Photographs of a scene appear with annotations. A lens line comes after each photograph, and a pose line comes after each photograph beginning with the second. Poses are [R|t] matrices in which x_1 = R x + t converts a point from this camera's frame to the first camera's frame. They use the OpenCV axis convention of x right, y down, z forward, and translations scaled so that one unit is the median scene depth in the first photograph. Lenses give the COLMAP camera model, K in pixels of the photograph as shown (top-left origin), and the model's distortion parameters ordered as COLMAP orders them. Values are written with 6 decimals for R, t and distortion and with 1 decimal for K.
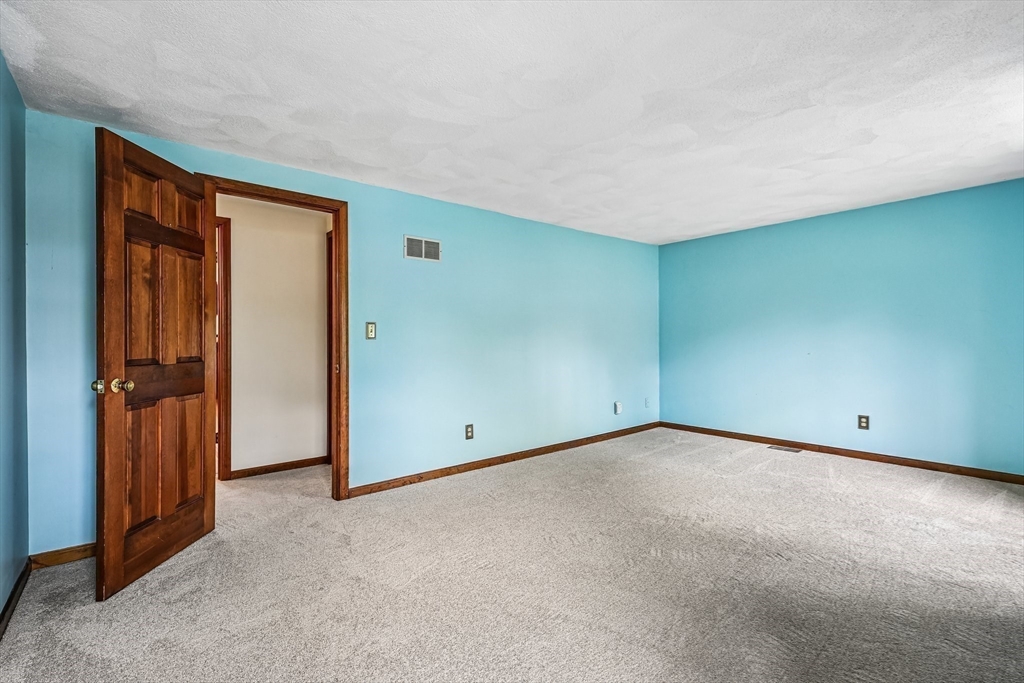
lens RADIAL K [[460.6, 0, 511.1], [0, 460.6, 341.5], [0, 0, 1]] dist [0.009051, -0.000577]
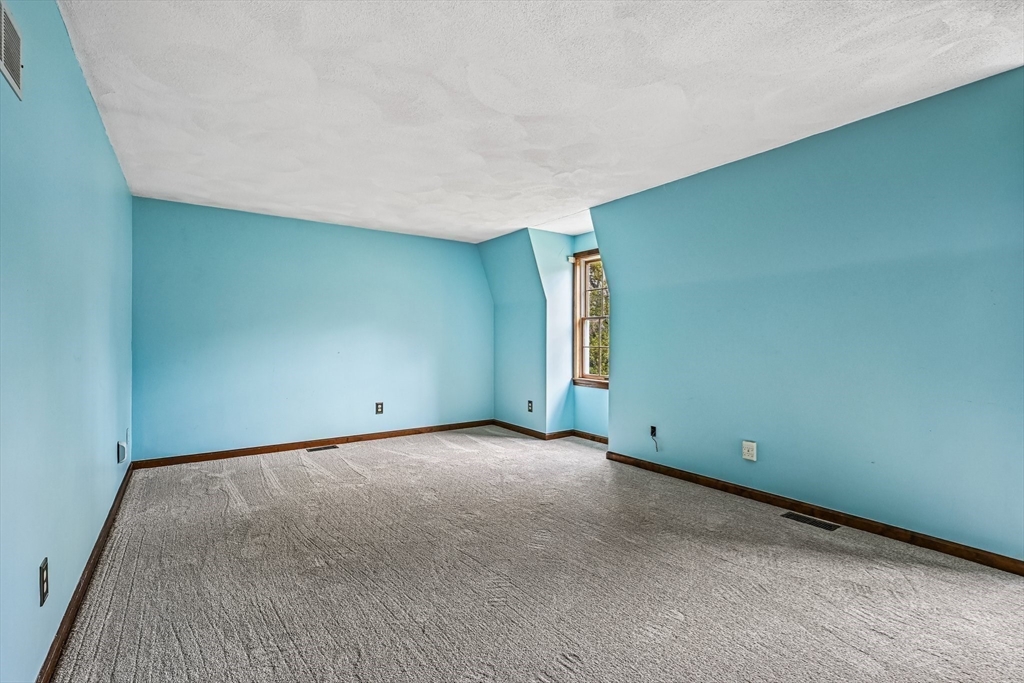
lens RADIAL K [[460.6, 0, 514.8], [0, 460.6, 338.3], [0, 0, 1]] dist [0.009051, -0.000577]
pose [[0.068696, 0.008588, 0.997601, -0.470142], [-0.001605, 0.999963, -0.008498, 0.003642], [-0.997636, -0.001017, 0.068707, 0.644608]]
